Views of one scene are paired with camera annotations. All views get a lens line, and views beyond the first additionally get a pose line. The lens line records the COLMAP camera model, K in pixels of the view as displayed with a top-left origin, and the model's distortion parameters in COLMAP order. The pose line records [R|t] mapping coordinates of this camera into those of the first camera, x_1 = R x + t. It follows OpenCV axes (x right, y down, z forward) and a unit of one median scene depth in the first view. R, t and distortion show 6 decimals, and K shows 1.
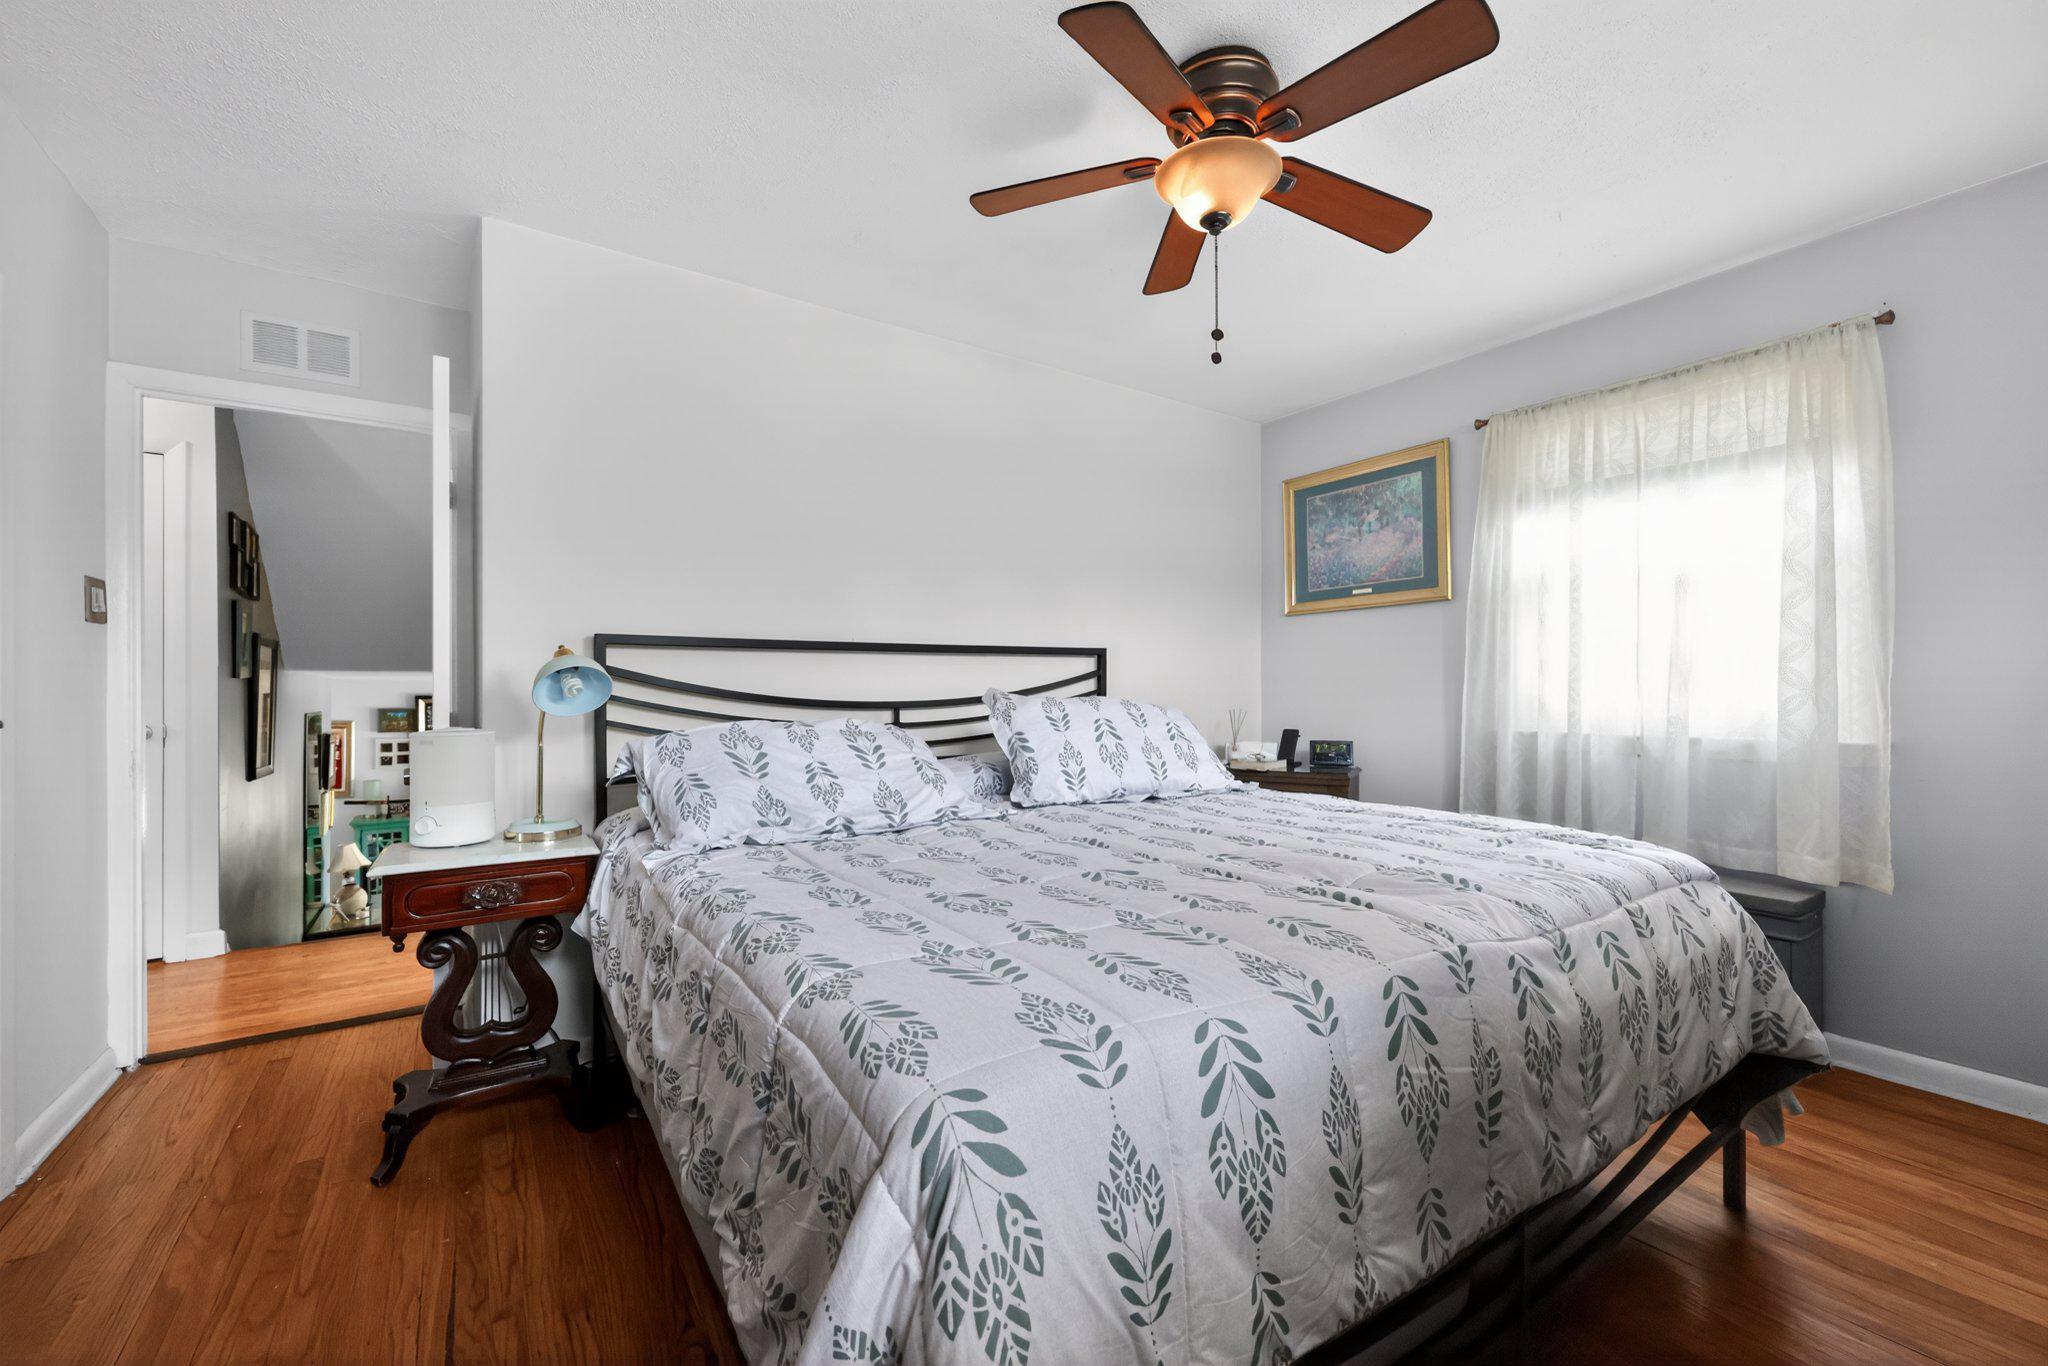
lens RADIAL K [[830.5, 0, 1019.5], [0, 830.5, 681.3], [0, 0, 1]] dist [-0.001093, 0.000785]
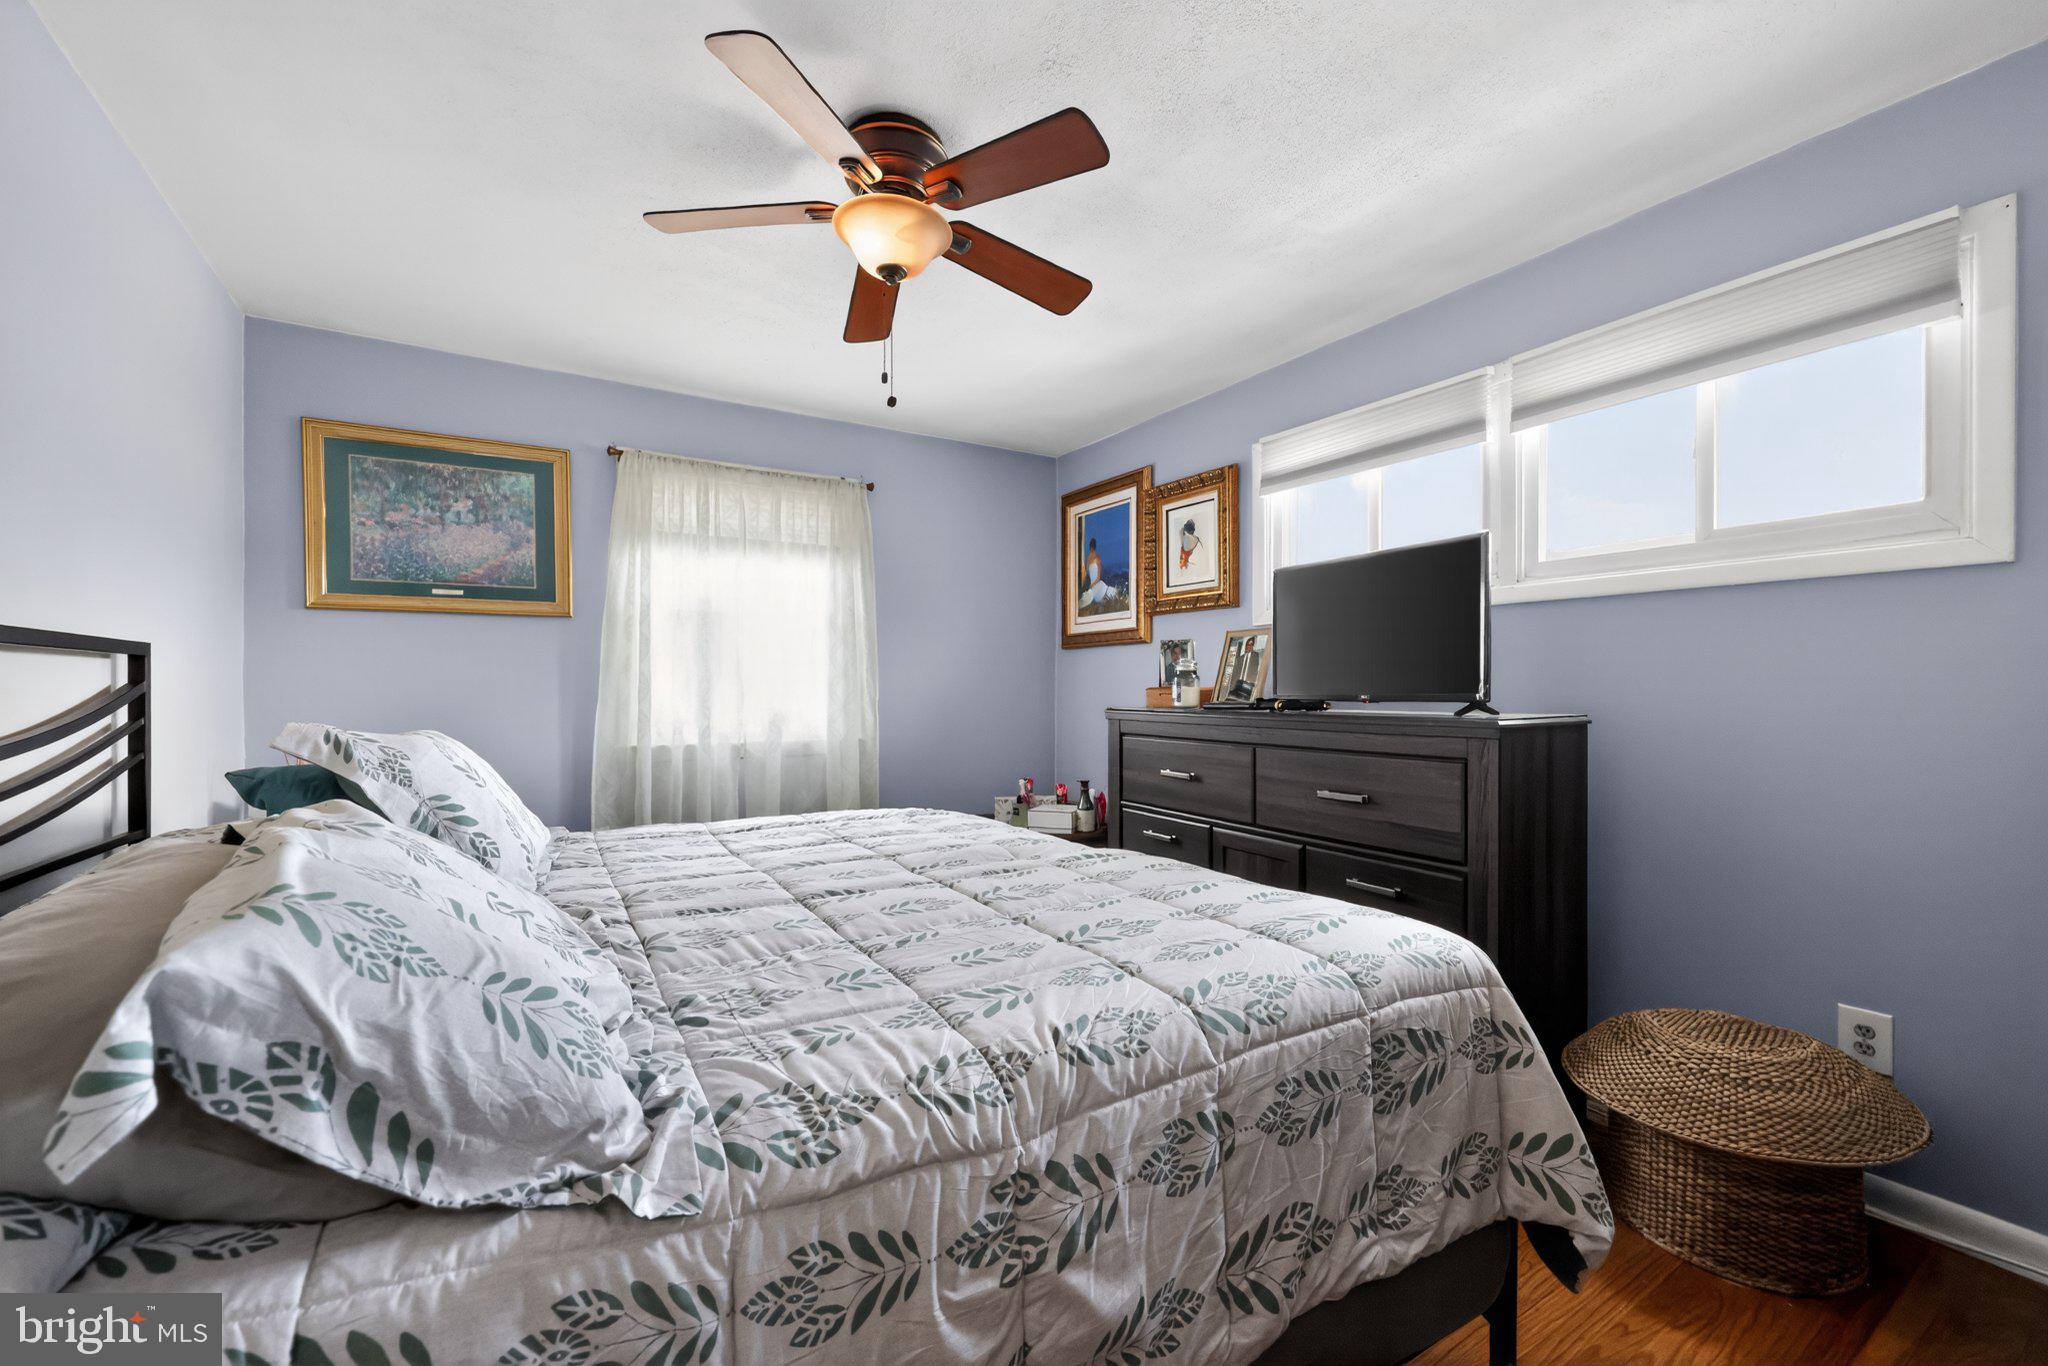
lens RADIAL K [[830.5, 0, 1019.3], [0, 830.5, 696.8], [0, 0, 1]] dist [-0.001093, 0.000785]
pose [[0.032939, -0.003130, 0.999452, -0.427250], [-0.006285, 0.999975, 0.003338, -0.010261], [-0.999438, -0.006391, 0.032919, 0.423140]]
